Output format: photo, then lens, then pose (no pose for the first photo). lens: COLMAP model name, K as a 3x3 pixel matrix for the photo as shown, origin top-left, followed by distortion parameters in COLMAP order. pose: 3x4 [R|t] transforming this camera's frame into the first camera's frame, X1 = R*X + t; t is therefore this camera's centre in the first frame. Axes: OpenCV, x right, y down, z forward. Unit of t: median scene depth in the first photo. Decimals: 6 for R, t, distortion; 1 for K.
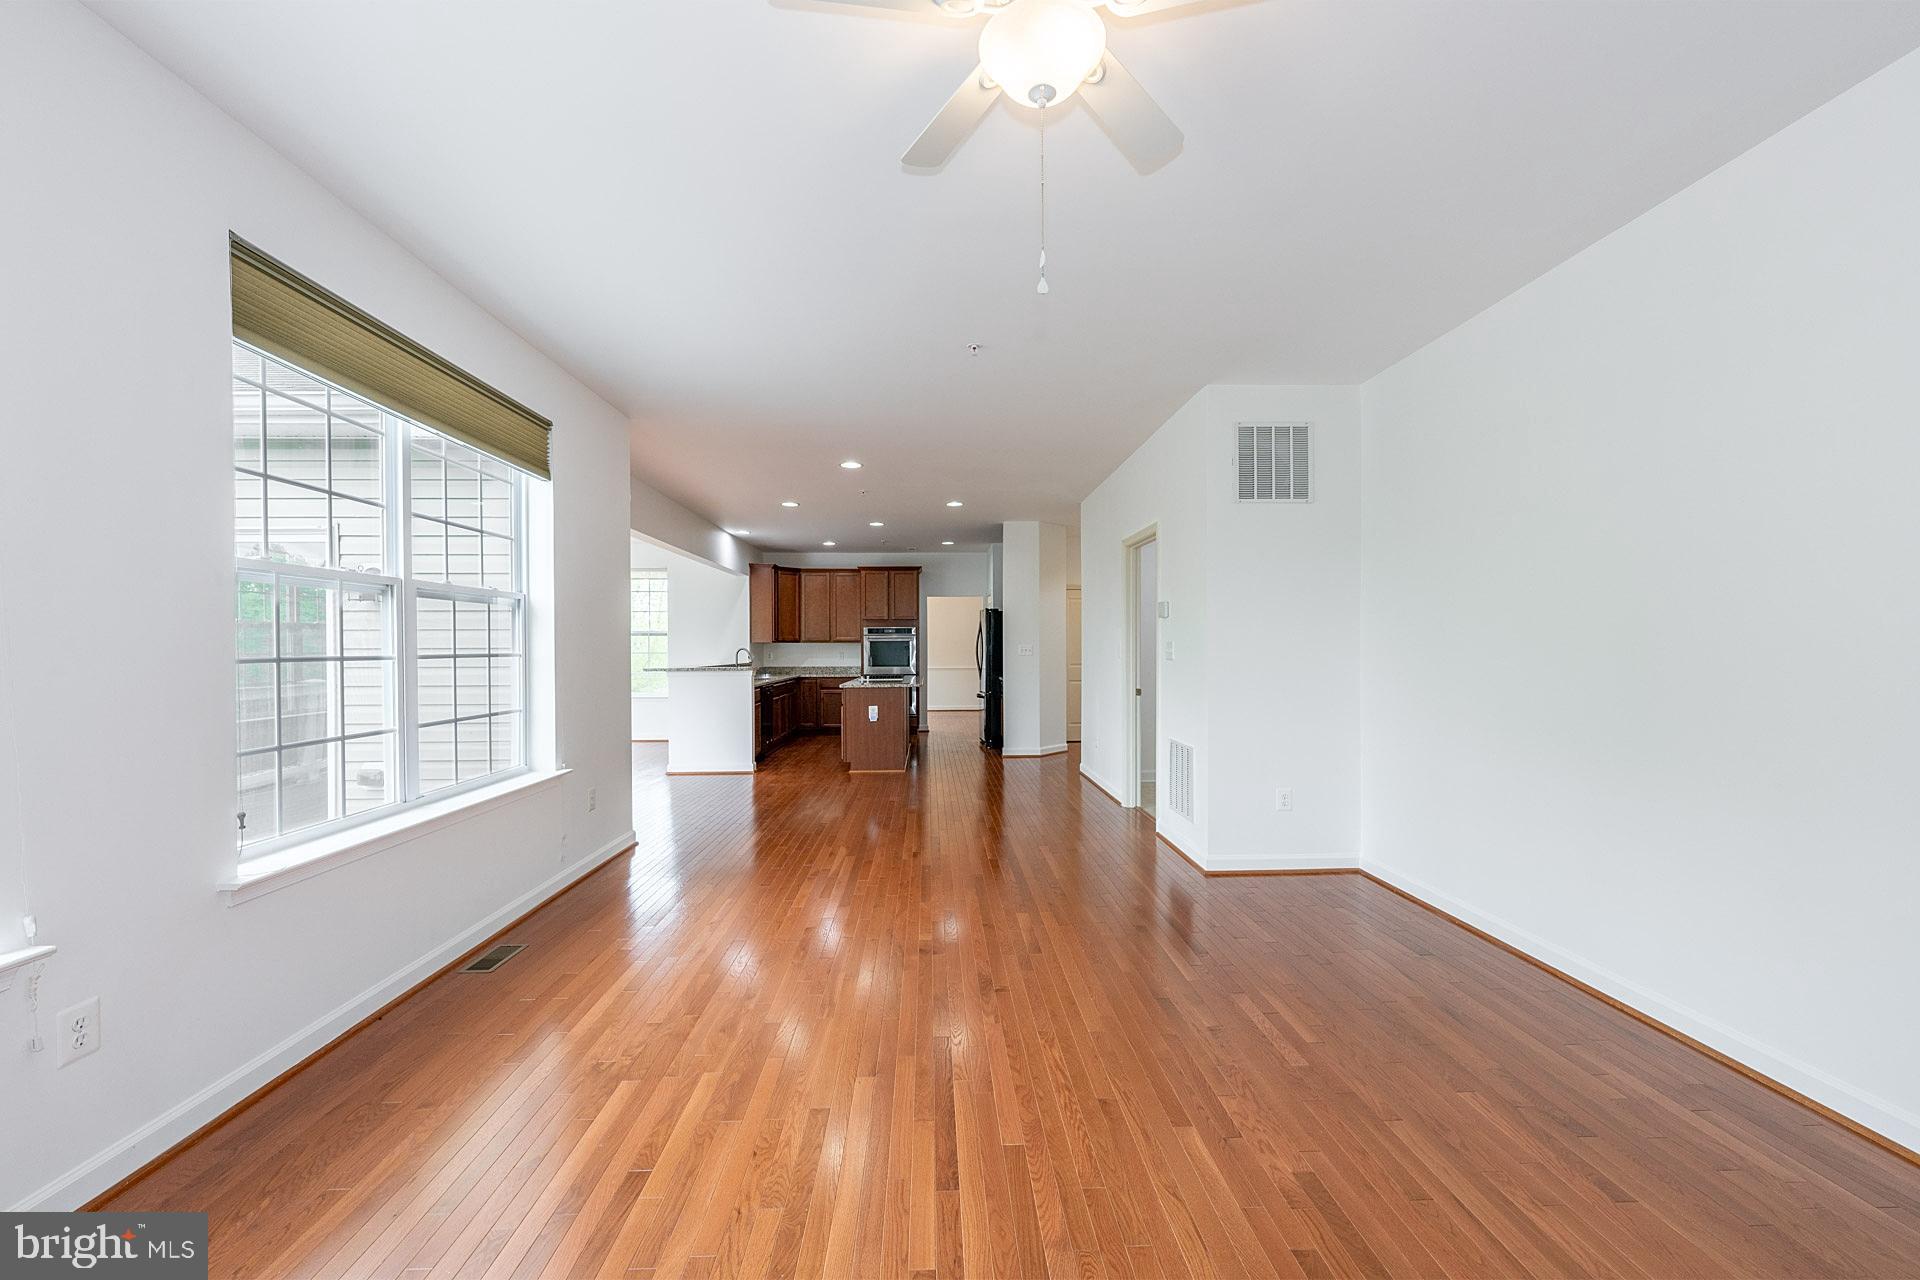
lens RADIAL K [[761.3, 0, 957.3], [0, 761.3, 649.9], [0, 0, 1]] dist [-0.001033, -0.000296]
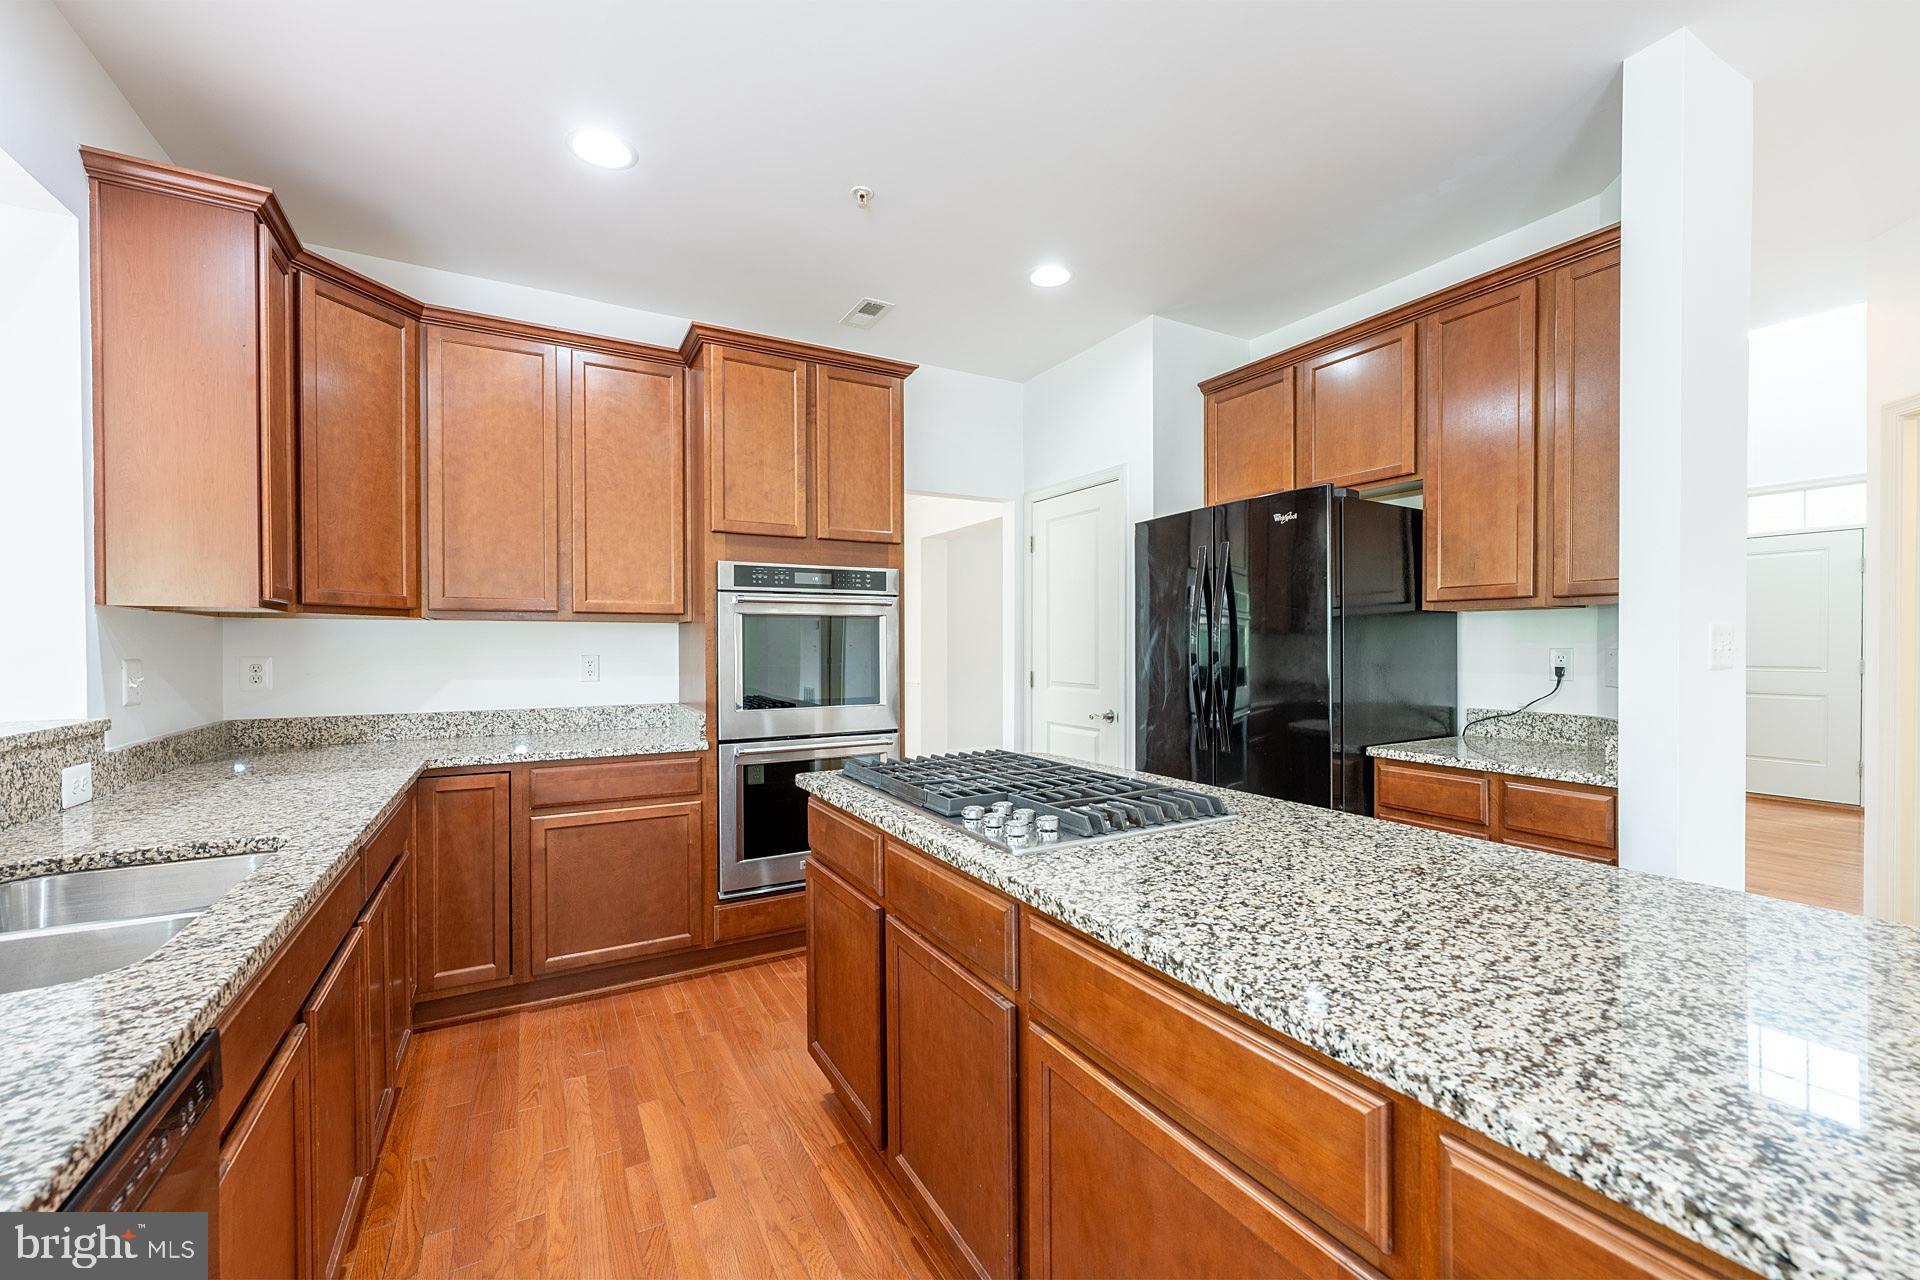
lens RADIAL K [[761.3, 0, 957.3], [0, 761.3, 649.9], [0, 0, 1]] dist [-0.001033, -0.000296]
pose [[0.886312, -0.001675, 0.463085, -0.170667], [0.001796, 0.999998, 0.000180, 0.001387], [-0.463084, 0.000672, 0.886314, 0.723516]]
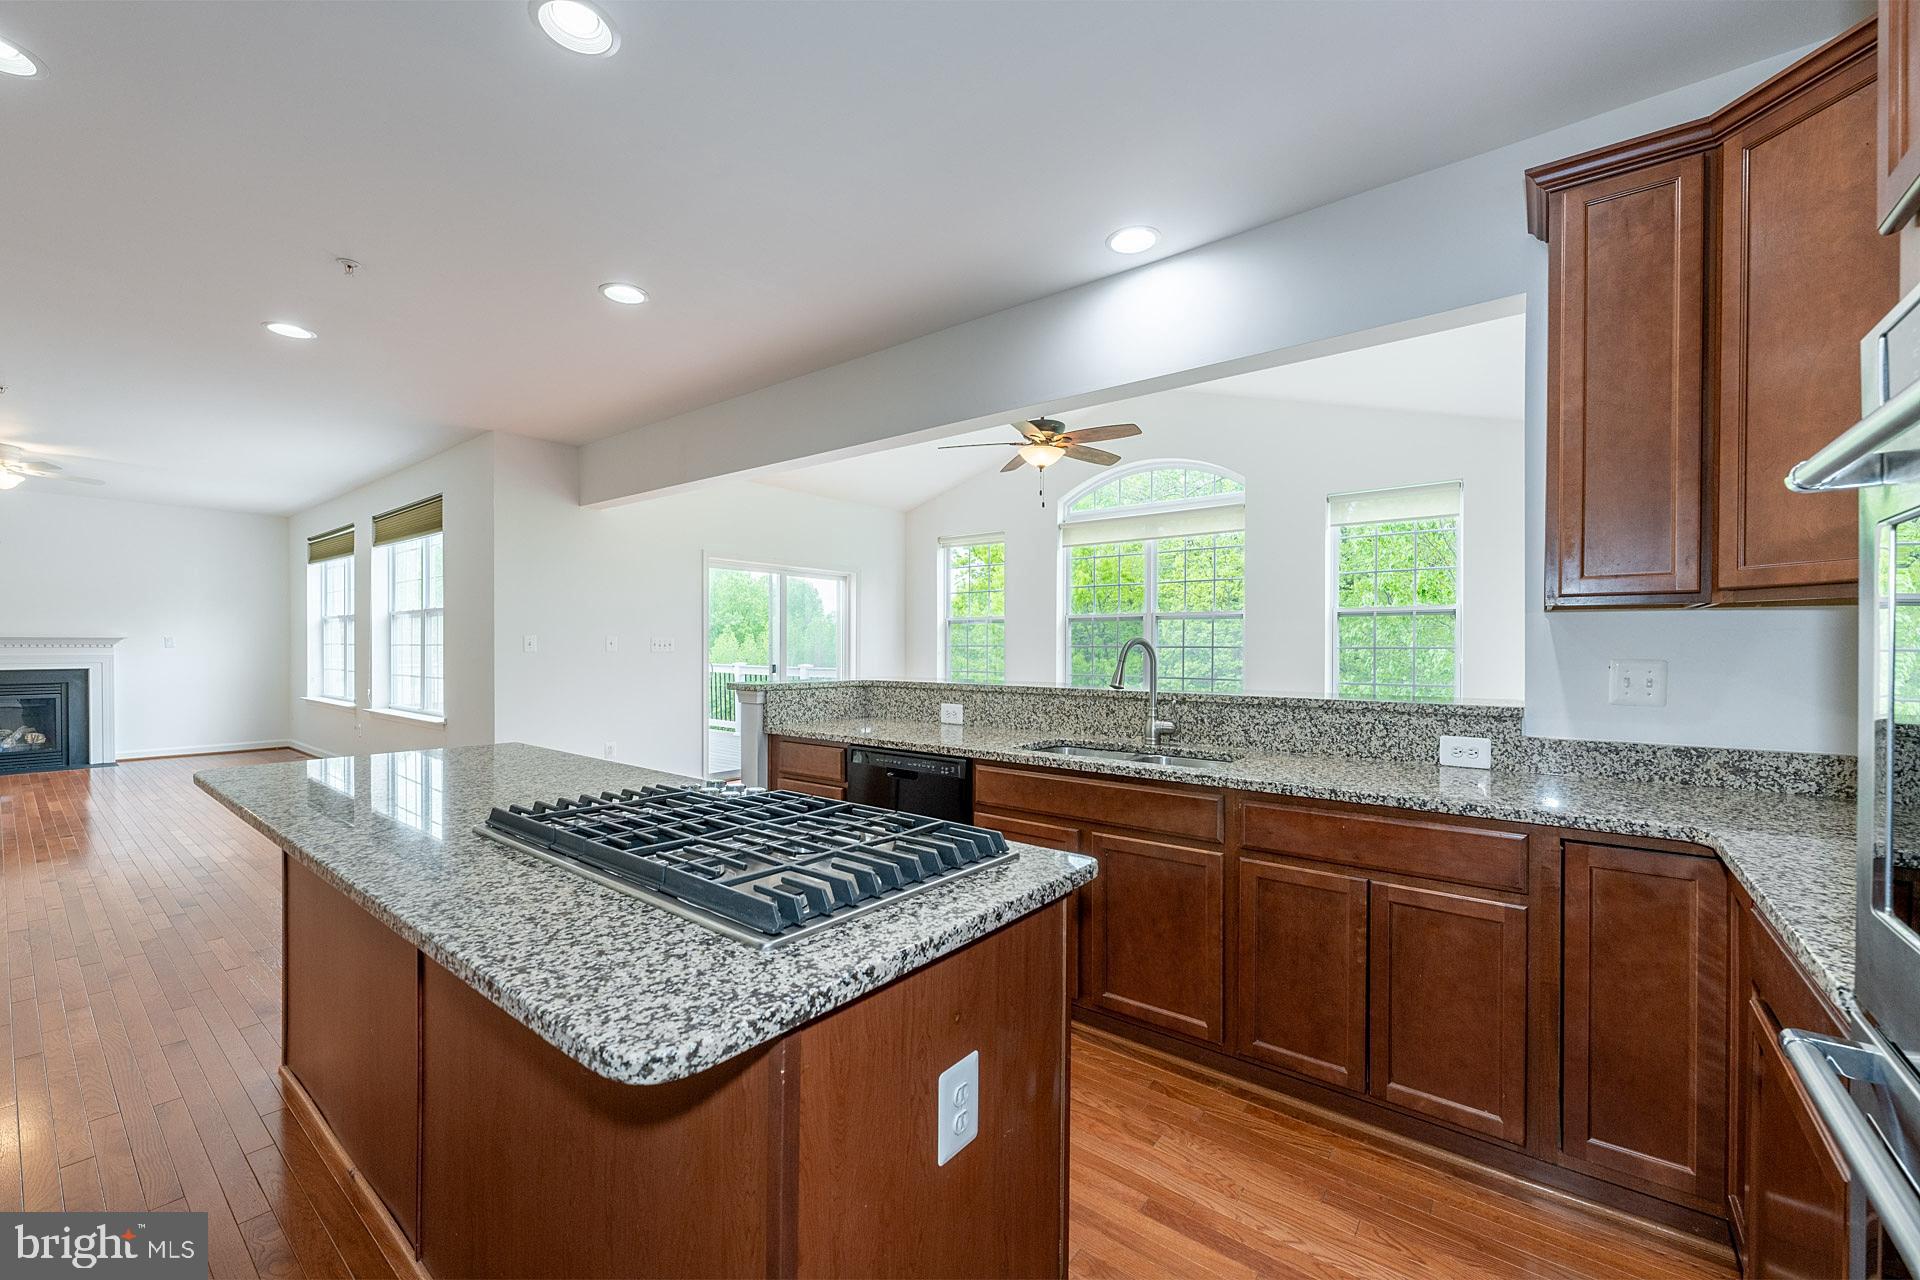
lens RADIAL K [[761.3, 0, 957.3], [0, 761.3, 649.9], [0, 0, 1]] dist [-0.001033, -0.000296]
pose [[-0.643877, 0.008087, -0.765086, -0.013559], [-0.003666, 0.999900, 0.013654, -0.000867], [0.765120, 0.011597, -0.643783, 0.974300]]
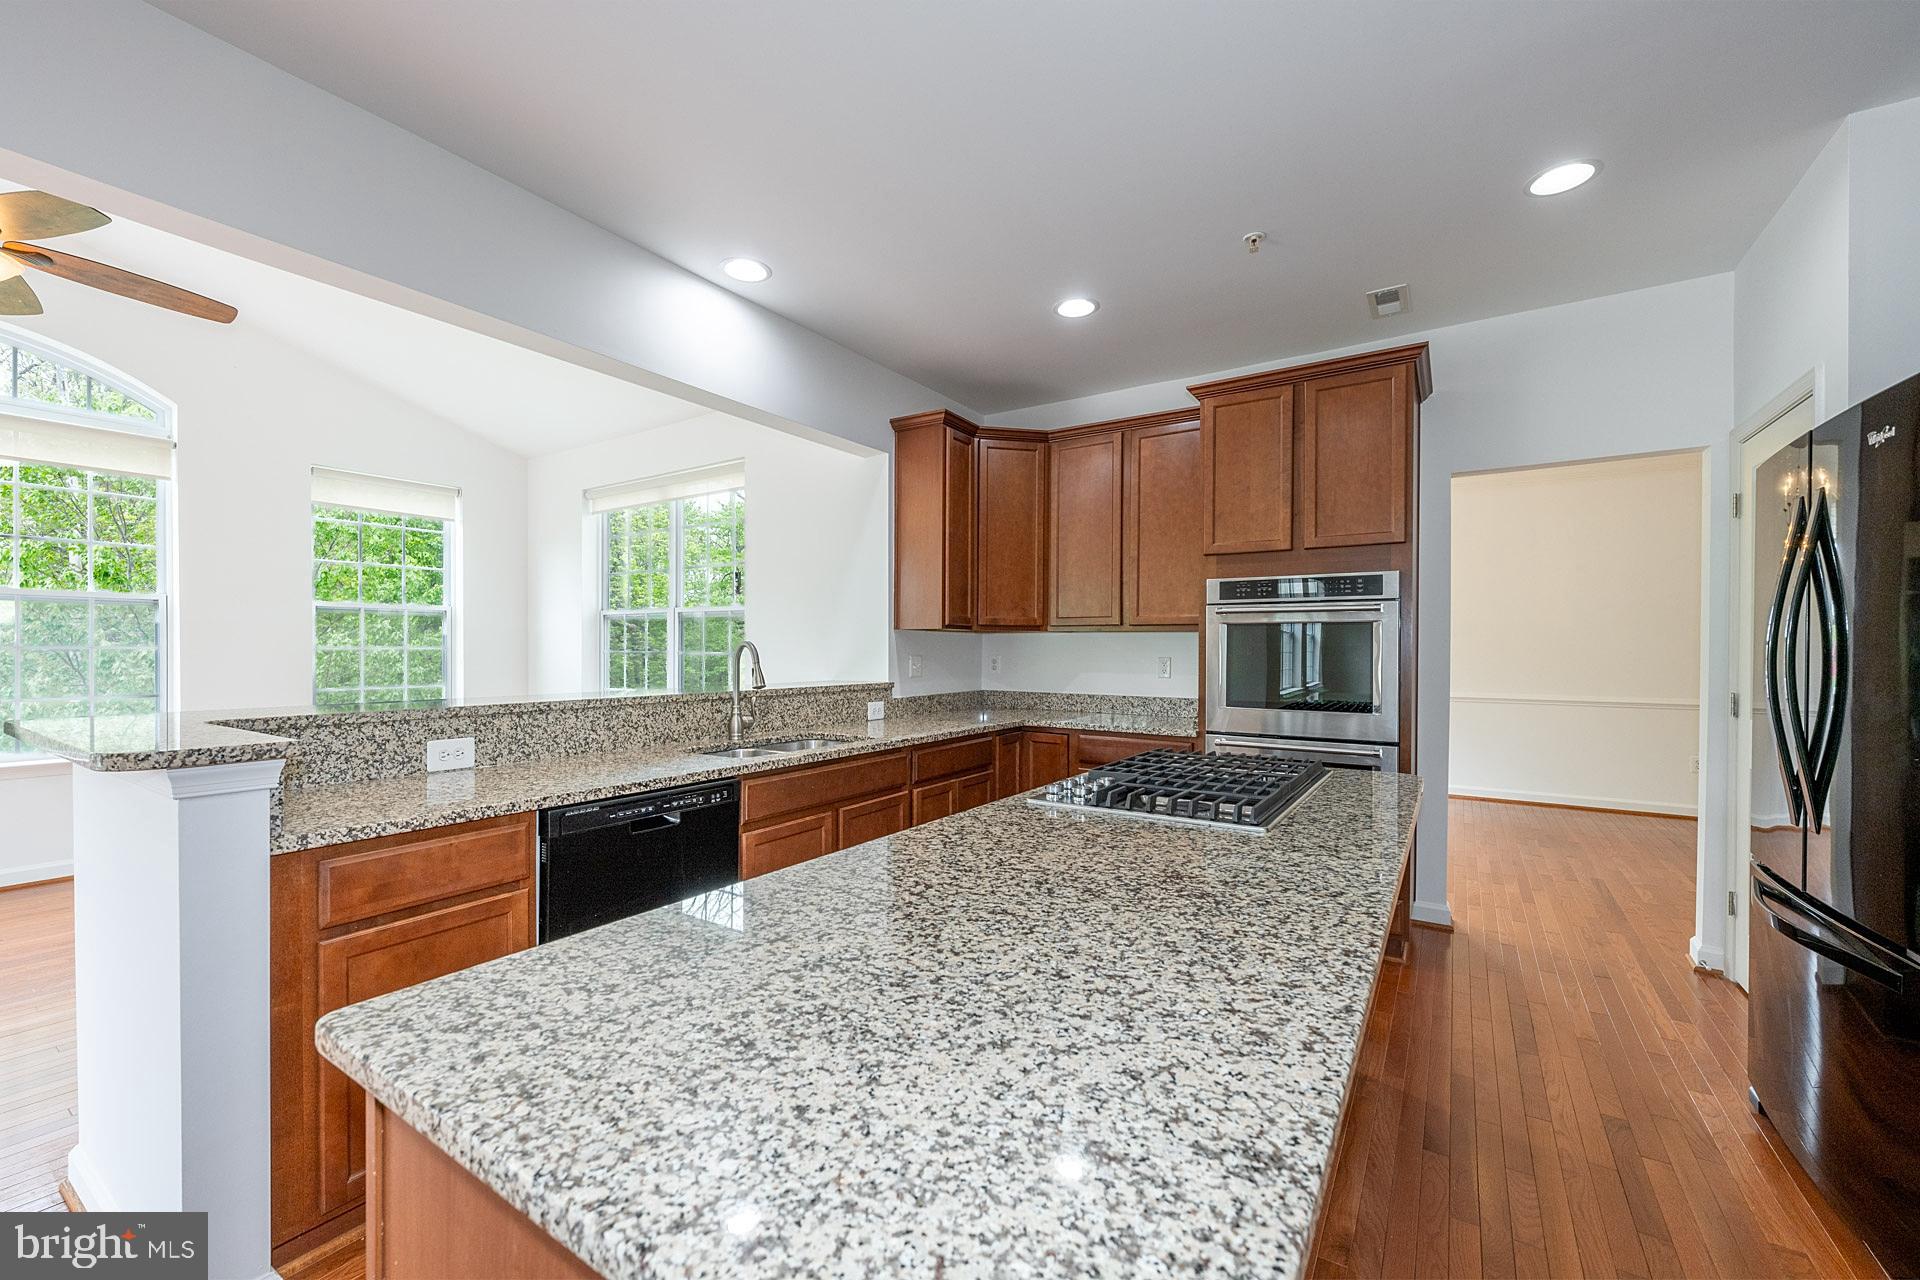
lens RADIAL K [[761.3, 0, 957.3], [0, 761.3, 649.9], [0, 0, 1]] dist [-0.001033, -0.000296]
pose [[0.819740, 0.009845, -0.572651, -0.027344], [-0.011653, 0.999932, 0.000510, 0.000426], [0.572617, 0.006255, 0.819799, 0.680176]]
